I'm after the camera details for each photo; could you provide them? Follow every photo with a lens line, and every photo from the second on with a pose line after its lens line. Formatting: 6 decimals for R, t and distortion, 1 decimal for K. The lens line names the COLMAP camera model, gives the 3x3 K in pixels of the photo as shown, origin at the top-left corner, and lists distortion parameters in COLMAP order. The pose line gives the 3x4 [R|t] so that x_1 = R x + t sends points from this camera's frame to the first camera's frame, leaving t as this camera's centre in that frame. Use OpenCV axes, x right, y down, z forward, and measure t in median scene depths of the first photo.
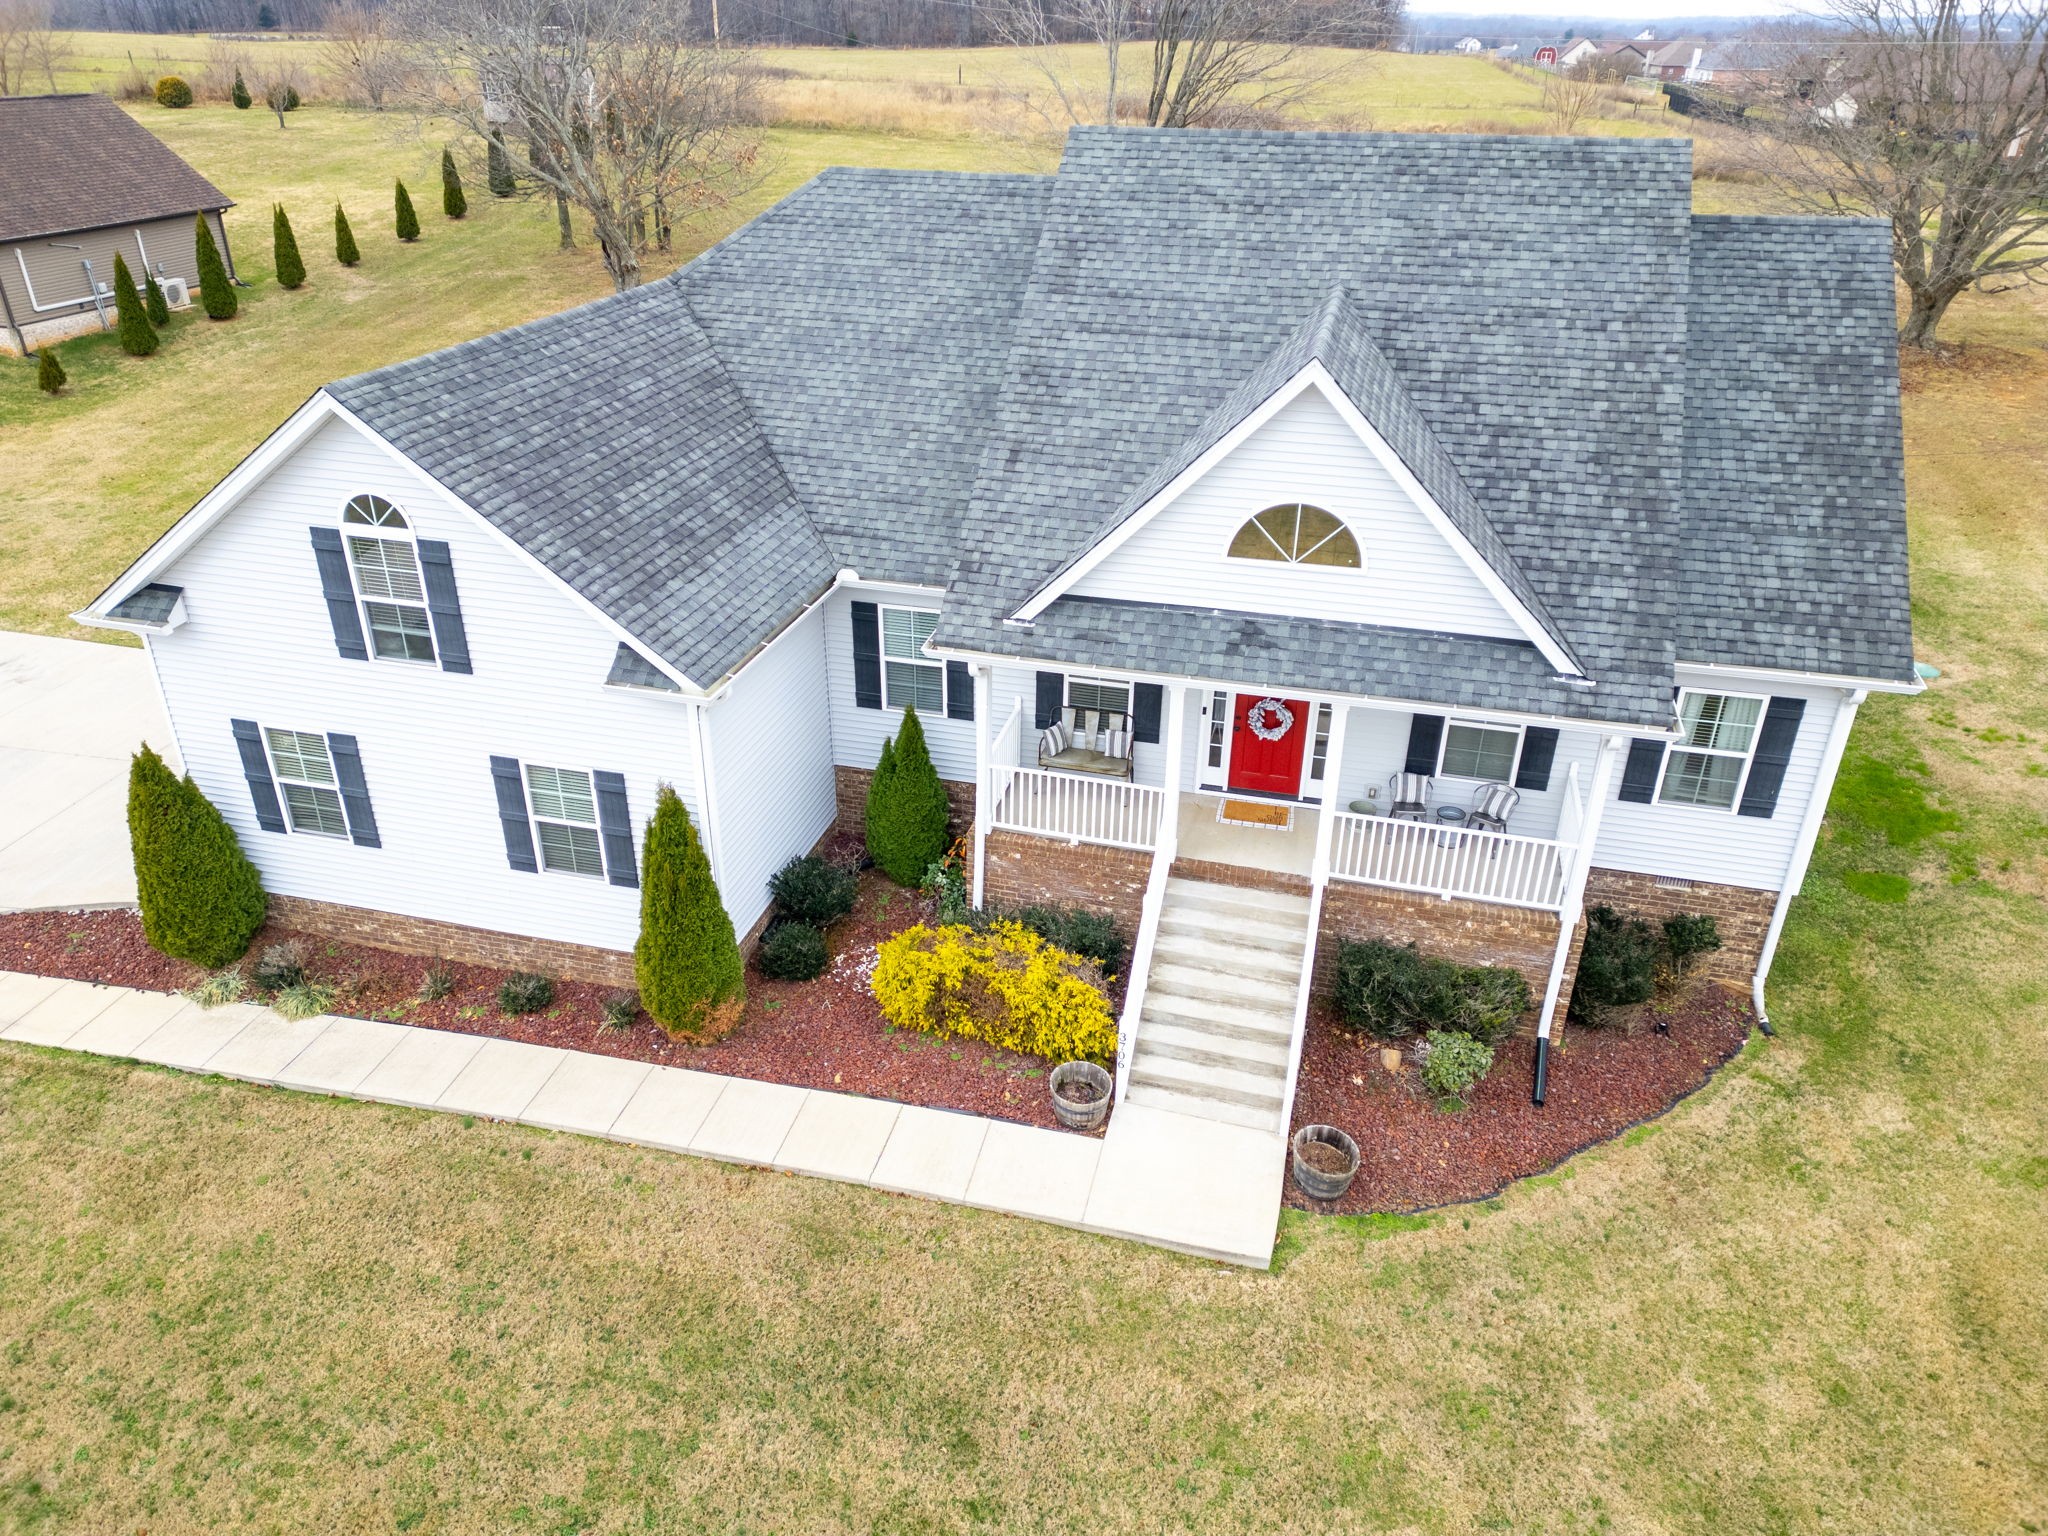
lens RADIAL K [[1396.5, 0, 1054.6], [0, 1396.5, 737.4], [0, 0, 1]] dist [0.066030, -0.024824]
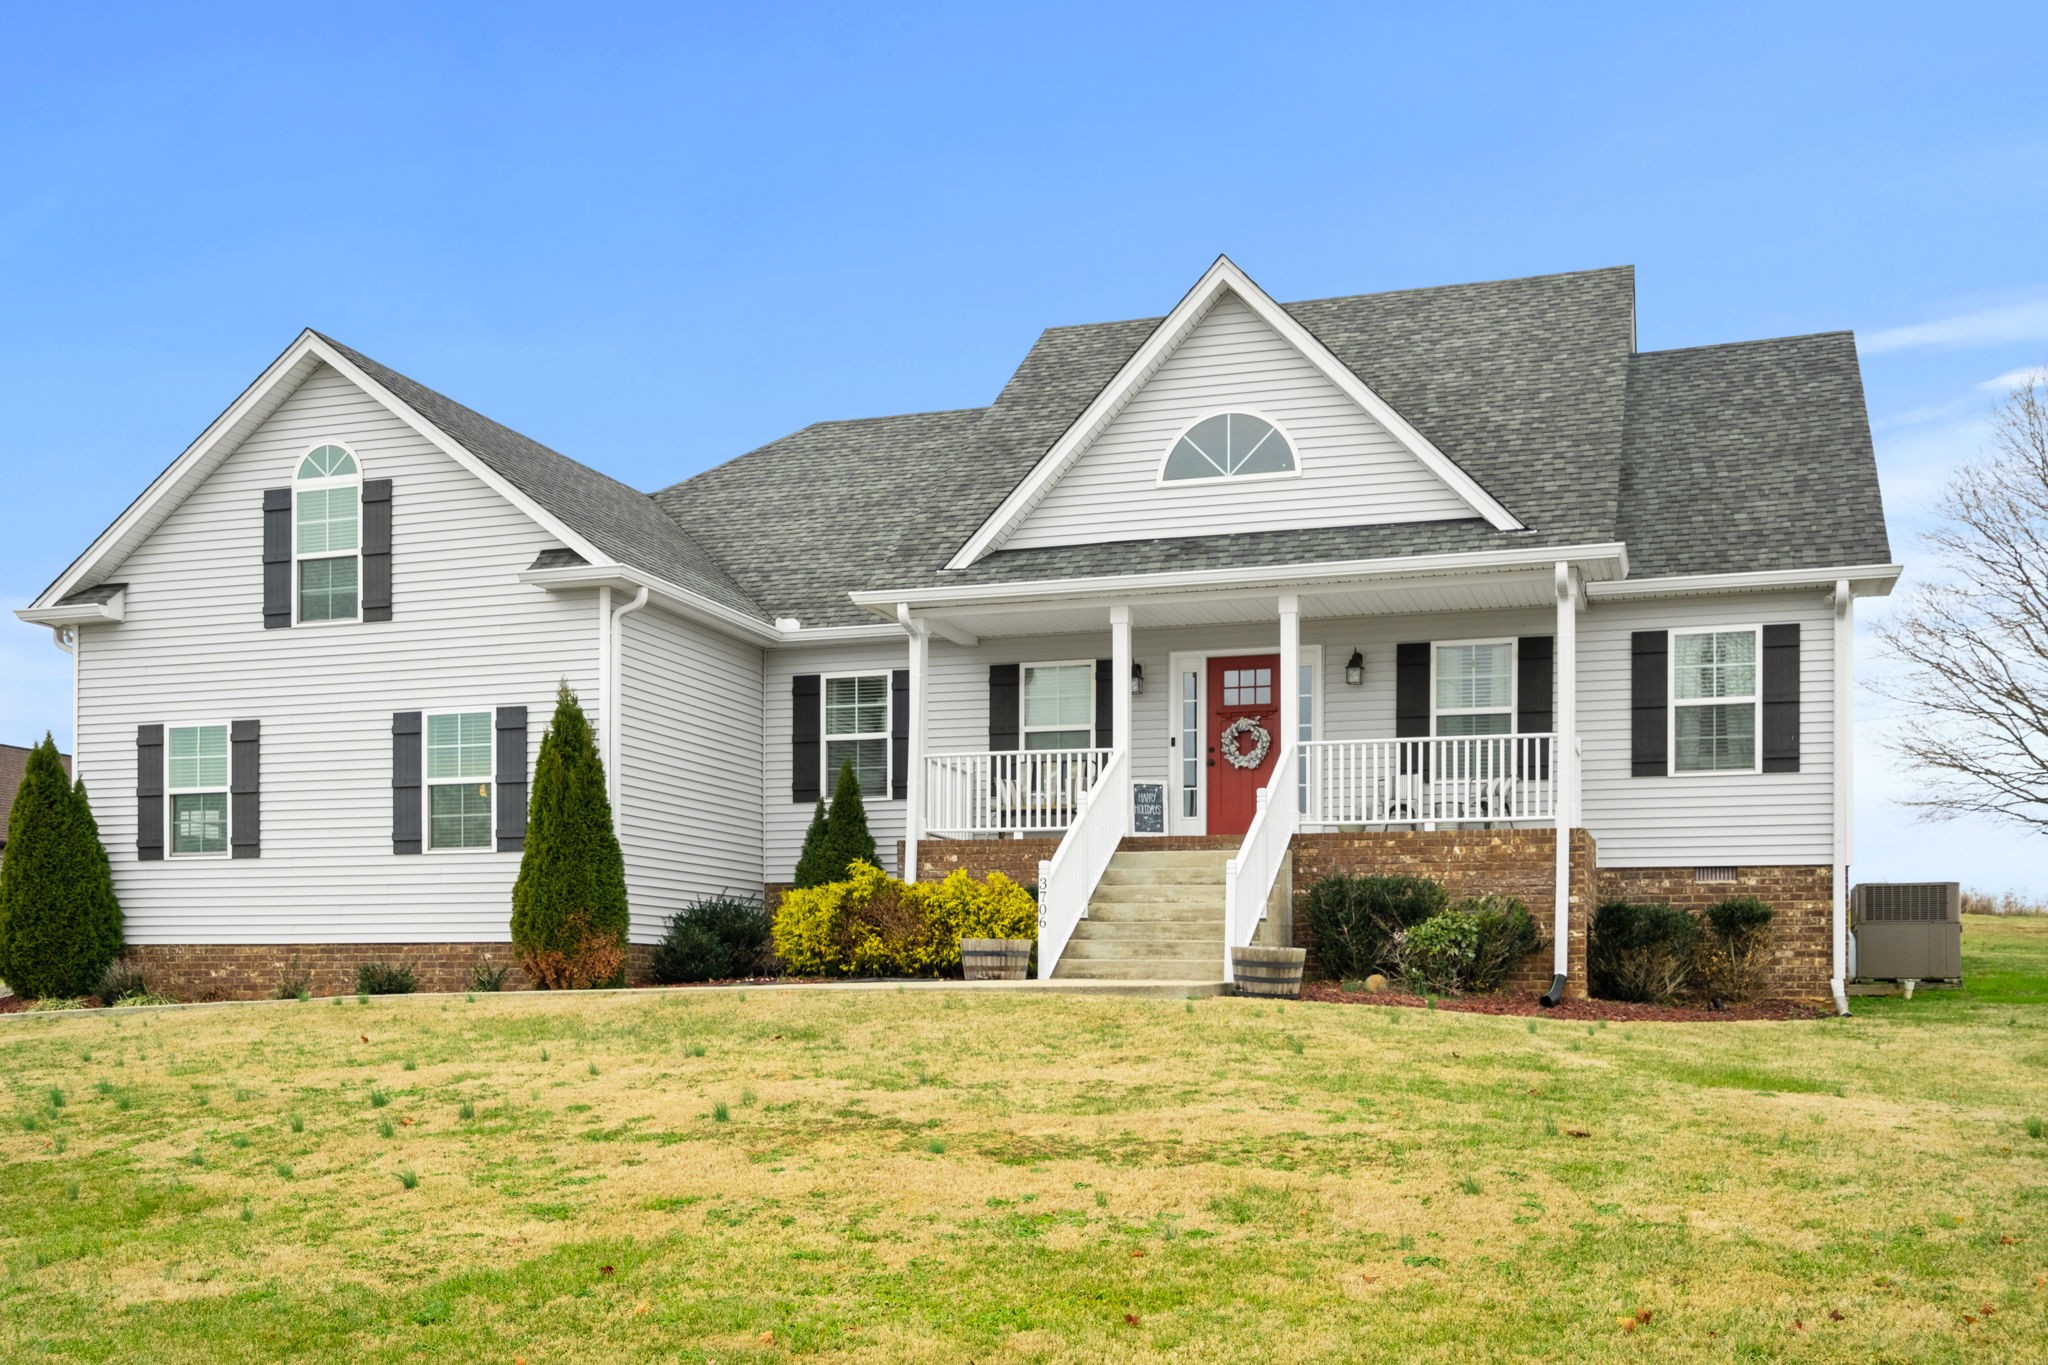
lens RADIAL K [[2001.0, 0, 1085.5], [0, 2001.0, 978.7], [0, 0, 1]] dist [0.000219, 0.000000]
pose [[0.998051, -0.020762, -0.058846, 0.135598], [-0.008562, 0.888539, -0.458720, 0.770229], [0.061811, 0.458330, 0.886630, -0.076375]]
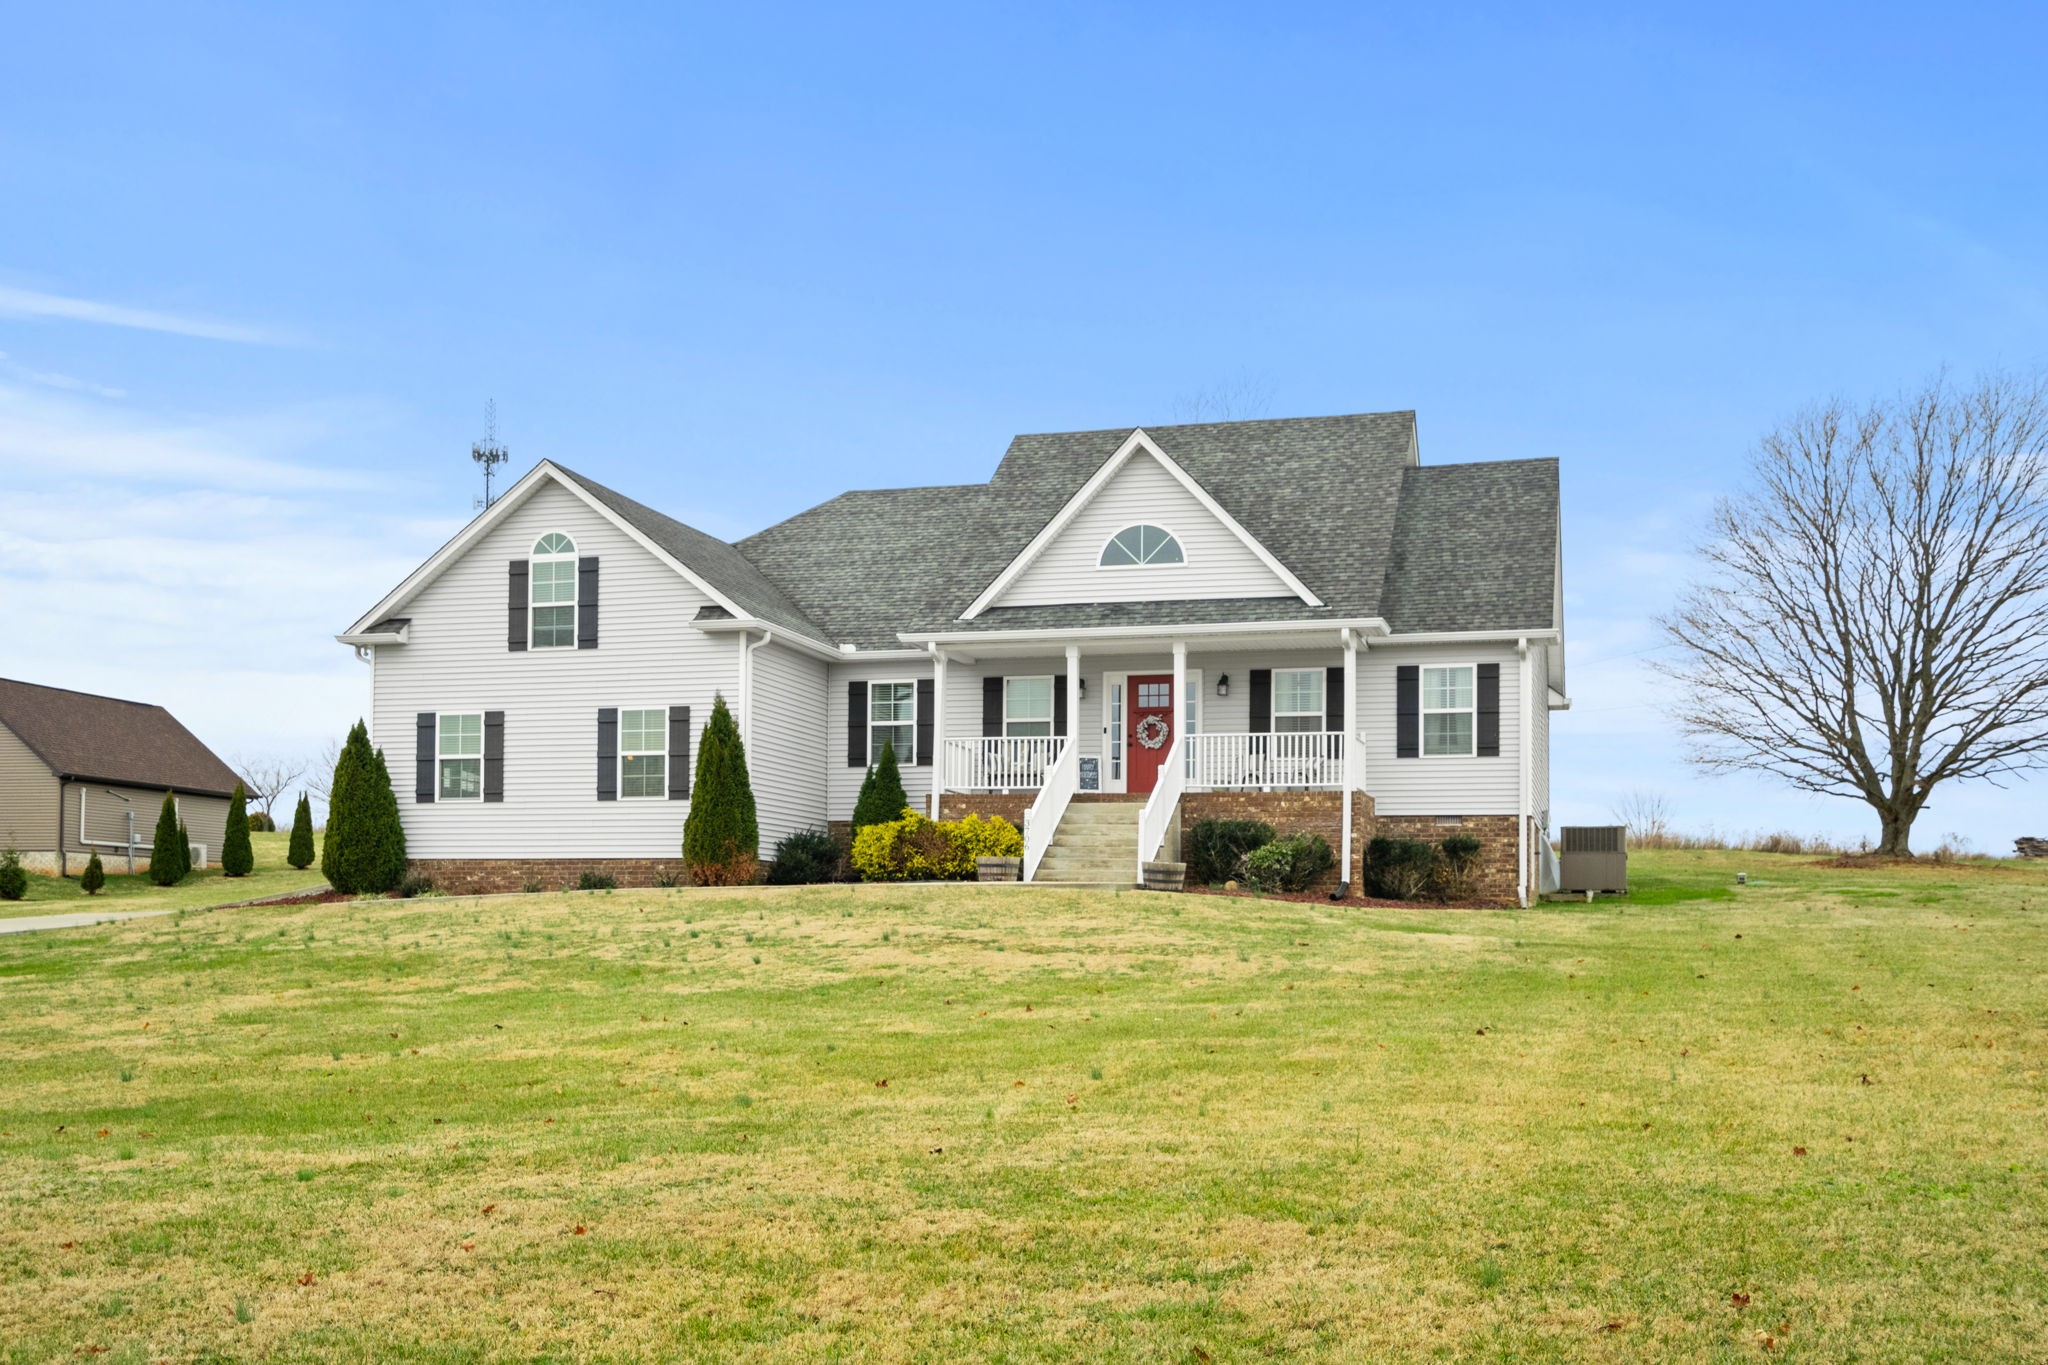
lens RADIAL K [[2001.0, 0, 1118.4], [0, 2001.0, 845.1], [0, 0, 1]] dist [0.000219, 0.000000]
pose [[0.999869, -0.016172, 0.000029, 0.130010], [0.014114, 0.871709, -0.489820, 1.132969], [0.007896, 0.489756, 0.871824, -0.708901]]
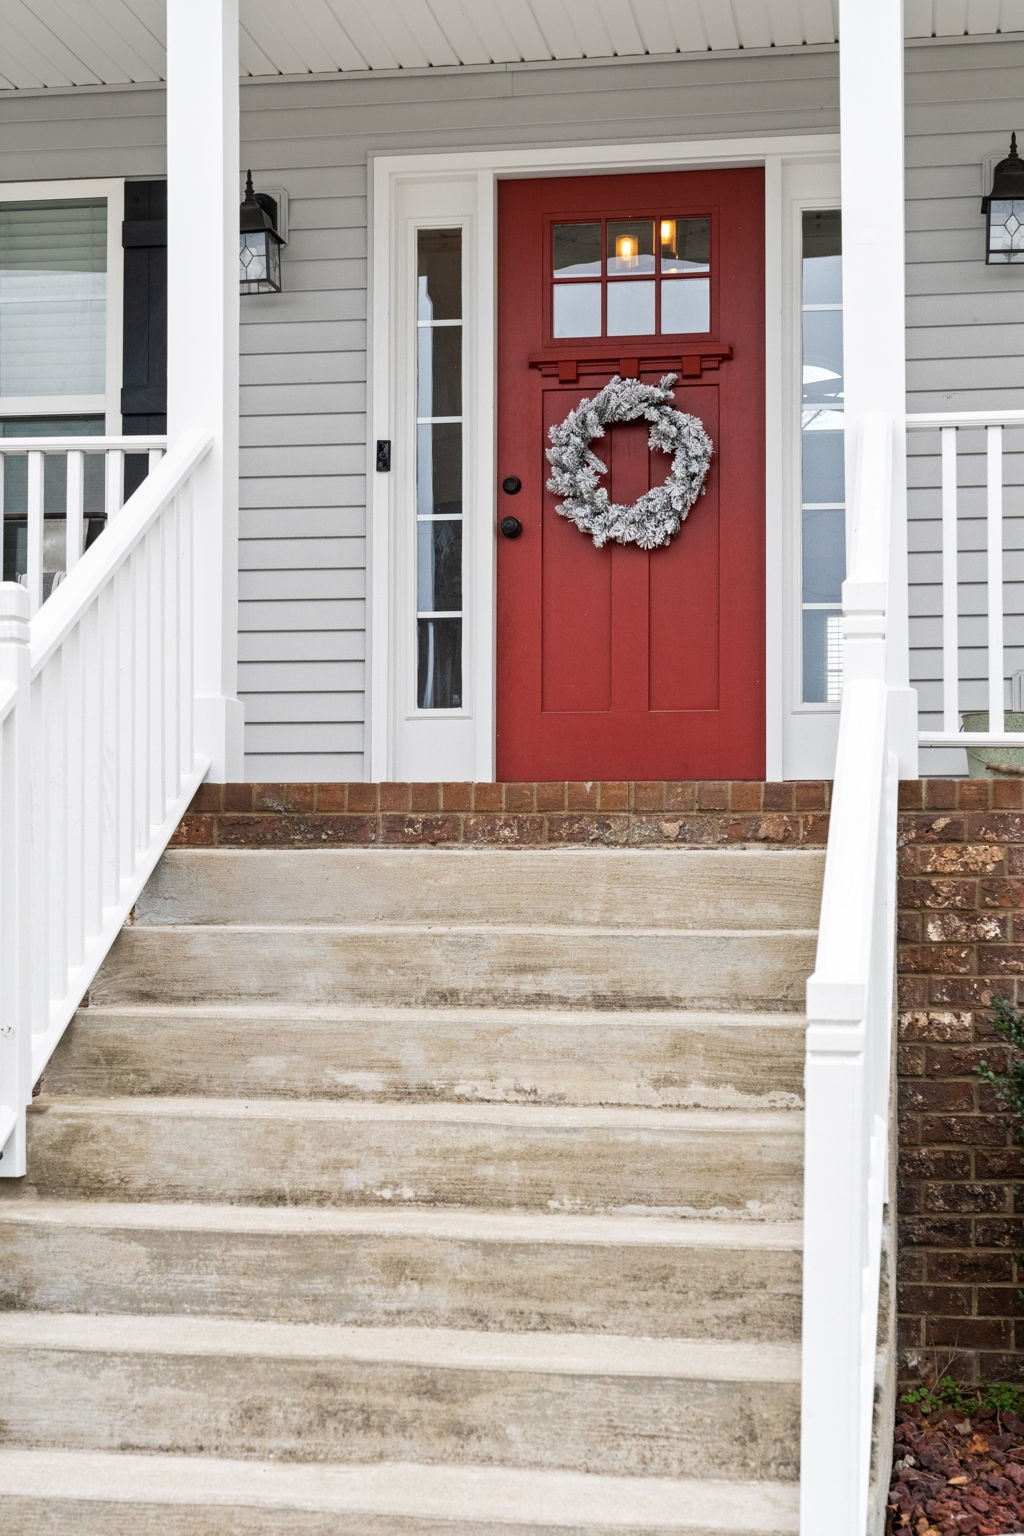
lens RADIAL K [[2444.9, 0, 536.1], [0, 2444.9, 815.8], [0, 0, 1]] dist [0.047406, 0.000000]
pose [[0.996547, -0.021444, 0.080214, 0.107214], [0.058018, 0.870932, -0.487966, 0.295238], [-0.059397, 0.490935, 0.869169, 0.685586]]
